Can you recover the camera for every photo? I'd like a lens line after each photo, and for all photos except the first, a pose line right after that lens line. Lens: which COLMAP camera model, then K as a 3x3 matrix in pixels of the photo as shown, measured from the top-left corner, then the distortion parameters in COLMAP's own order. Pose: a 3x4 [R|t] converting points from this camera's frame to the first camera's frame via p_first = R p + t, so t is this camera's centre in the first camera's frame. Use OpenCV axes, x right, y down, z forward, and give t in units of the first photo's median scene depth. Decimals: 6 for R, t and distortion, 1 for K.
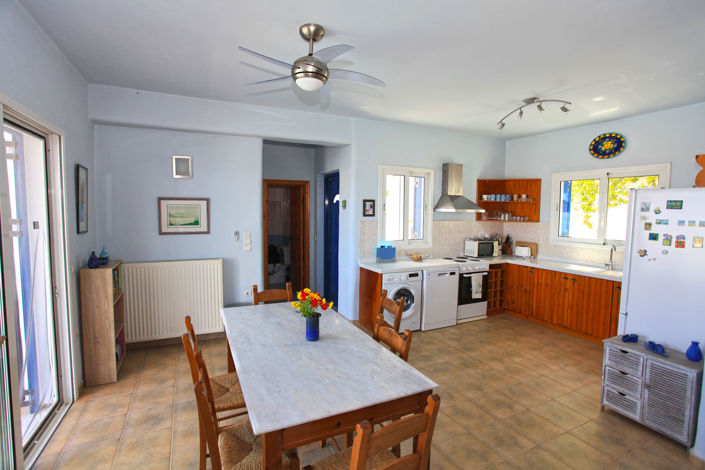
lens RADIAL K [[340.5, 0, 352.5], [0, 340.5, 235.0], [0, 0, 1]] dist [-0.073619, 0.032139]
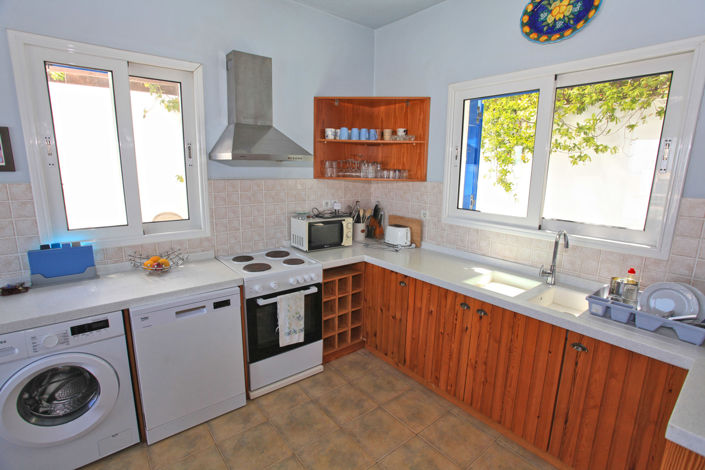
lens RADIAL K [[340.5, 0, 352.5], [0, 340.5, 235.0], [0, 0, 1]] dist [-0.073619, 0.032139]
pose [[0.974164, -0.037112, 0.222771, 0.353128], [0.008682, 0.991831, 0.127265, -0.025500], [-0.225674, -0.122043, 0.966528, 0.539663]]
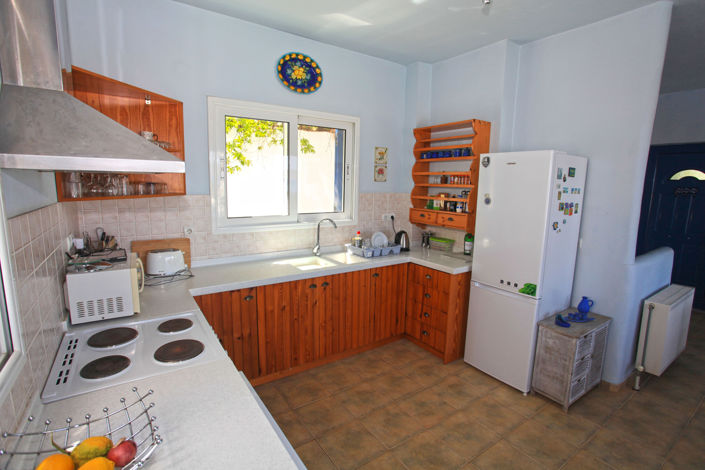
lens RADIAL K [[340.5, 0, 352.5], [0, 340.5, 235.0], [0, 0, 1]] dist [-0.073619, 0.032139]
pose [[-0.144768, -0.169036, 0.974920, 0.043521], [0.051883, 0.982647, 0.178080, -0.060228], [-0.988104, 0.076362, -0.133486, 0.912197]]
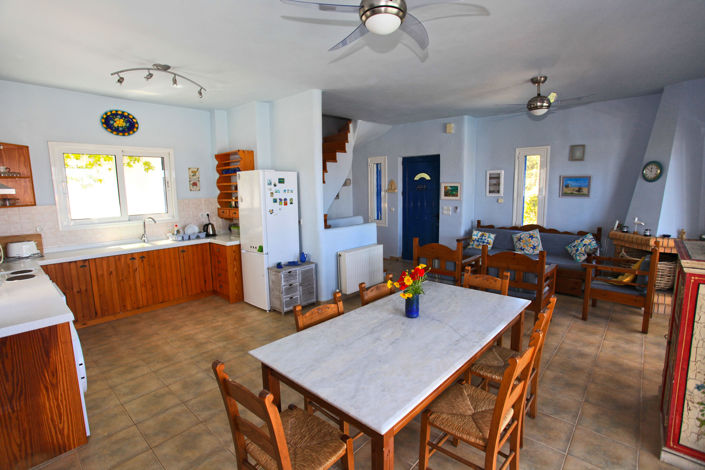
lens RADIAL K [[340.5, 0, 352.5], [0, 340.5, 235.0], [0, 0, 1]] dist [-0.073619, 0.032139]
pose [[-0.373512, -0.135853, 0.917623, -0.422334], [0.080174, 0.980788, 0.177839, -0.051199], [-0.924154, 0.139995, -0.355445, 0.675519]]
